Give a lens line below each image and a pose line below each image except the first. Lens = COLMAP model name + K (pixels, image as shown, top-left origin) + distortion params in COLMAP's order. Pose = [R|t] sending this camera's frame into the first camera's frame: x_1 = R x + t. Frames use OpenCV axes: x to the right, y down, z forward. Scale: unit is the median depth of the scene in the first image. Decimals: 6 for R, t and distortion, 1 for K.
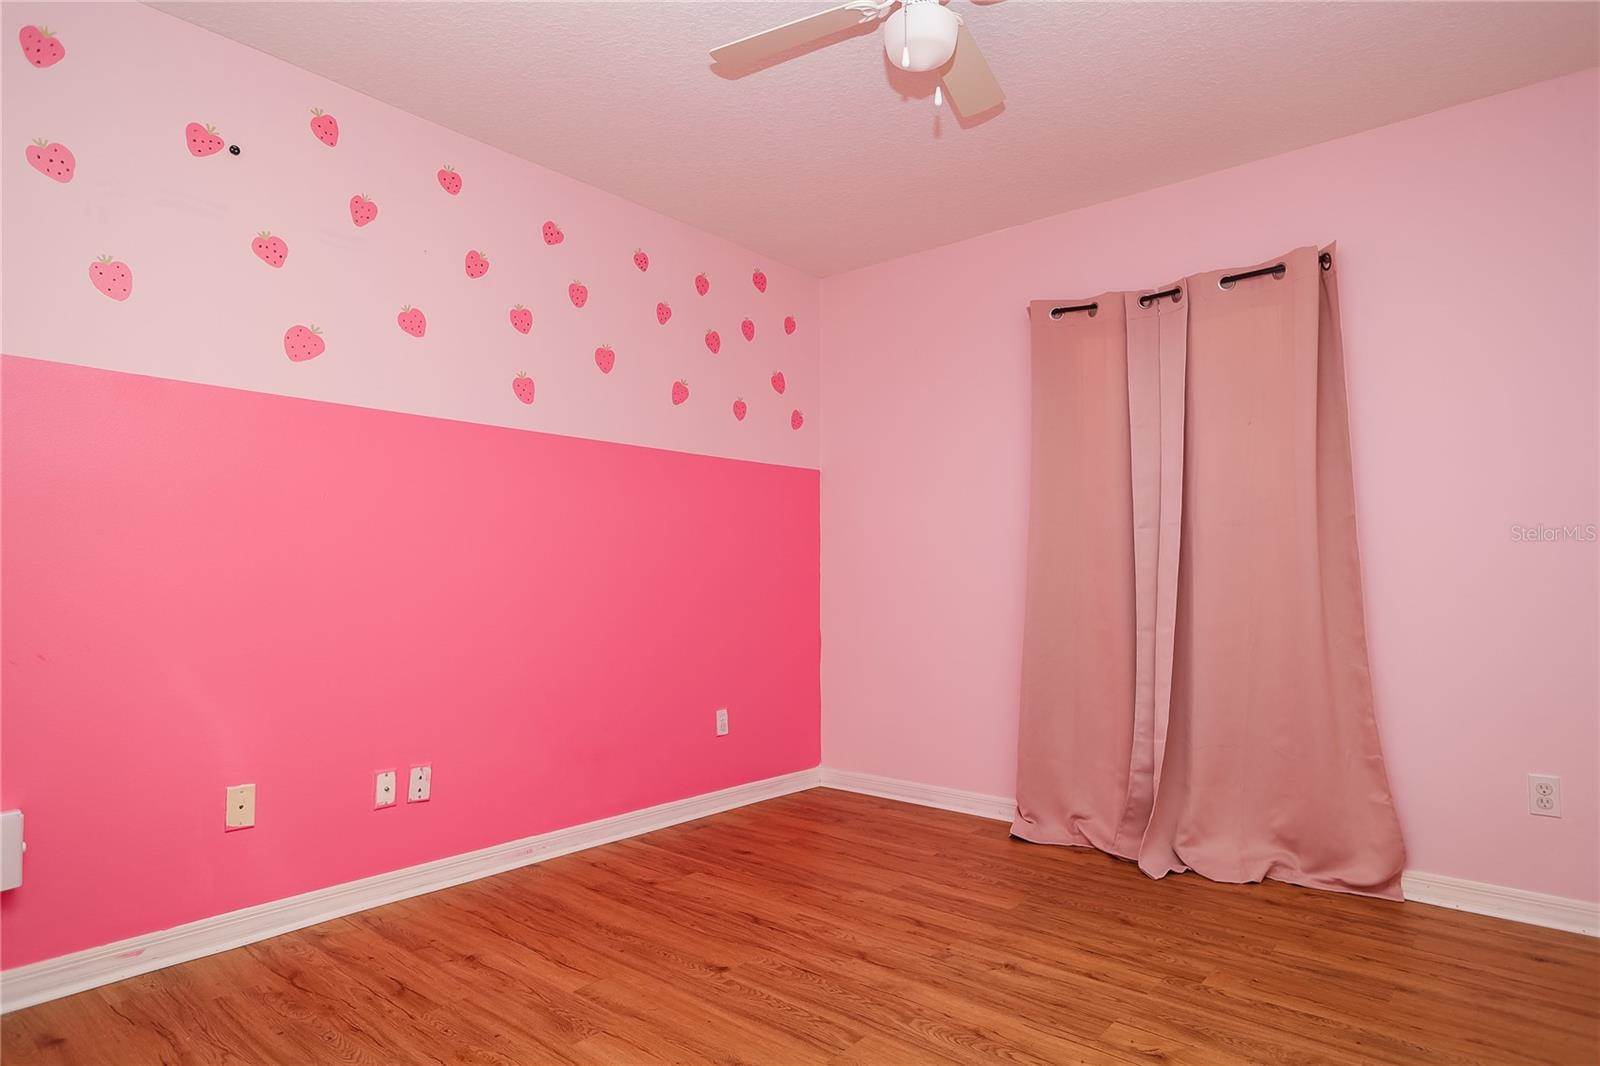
lens RADIAL K [[907.3, 0, 798.1], [0, 907.3, 534.3], [0, 0, 1]] dist [-0.001365, 0.000900]
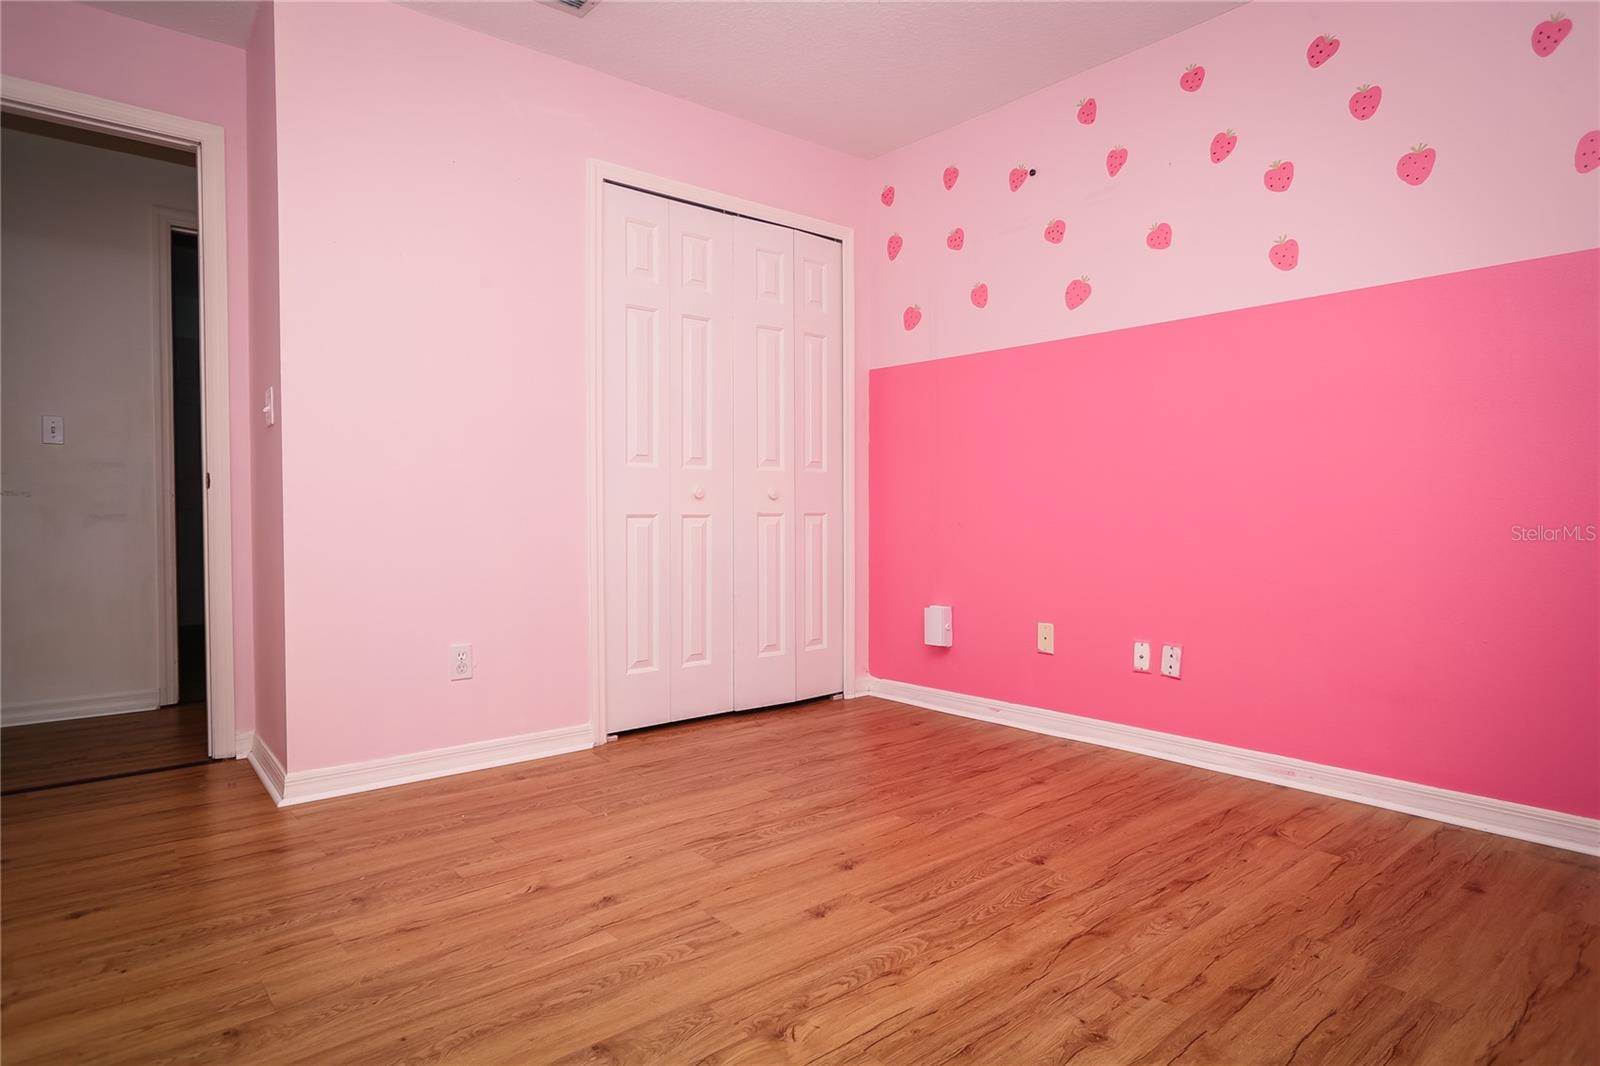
lens RADIAL K [[907.3, 0, 798.1], [0, 907.3, 534.3], [0, 0, 1]] dist [-0.001365, 0.000900]
pose [[-0.177836, 0.022677, -0.983799, 0.795704], [0.045833, 0.998840, 0.014738, 0.093446], [0.982992, -0.042469, -0.178669, 0.826528]]
